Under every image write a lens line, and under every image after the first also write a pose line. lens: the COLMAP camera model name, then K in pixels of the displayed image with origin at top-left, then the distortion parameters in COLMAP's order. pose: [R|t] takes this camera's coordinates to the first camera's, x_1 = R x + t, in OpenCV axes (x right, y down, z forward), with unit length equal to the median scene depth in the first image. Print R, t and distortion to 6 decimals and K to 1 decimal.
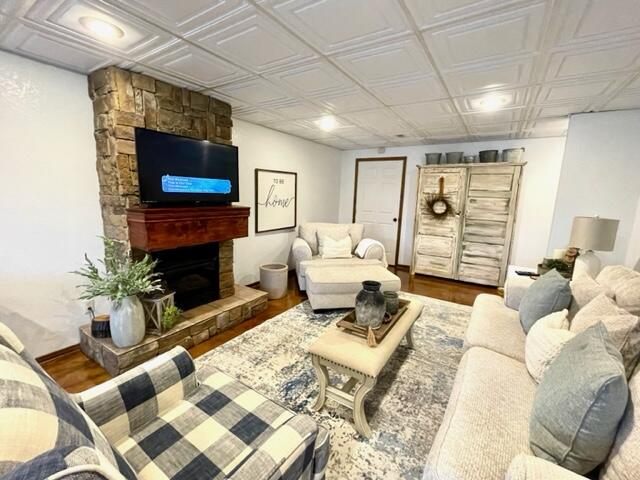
lens RADIAL K [[278.9, 0, 320.9], [0, 278.9, 241.5], [0, 0, 1]] dist [0.001863, -0.001256]
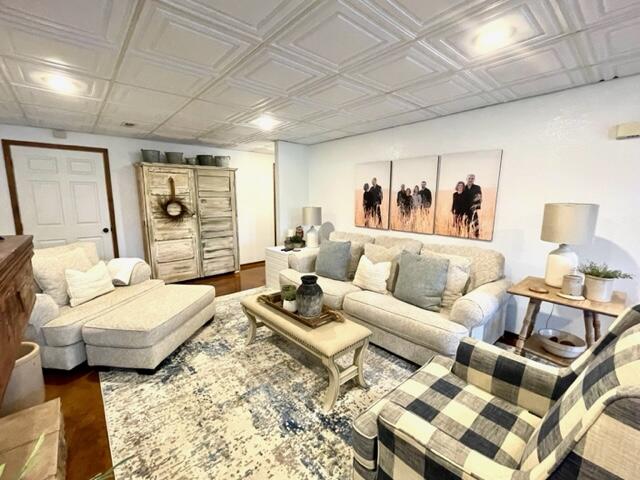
lens RADIAL K [[278.9, 0, 320.5], [0, 278.9, 239.1], [0, 0, 1]] dist [0.001863, -0.001256]
pose [[0.277836, -0.175949, 0.944378, -0.362592], [0.175873, 0.975783, 0.130059, -0.060784], [-0.944392, 0.129956, 0.302052, 0.262467]]
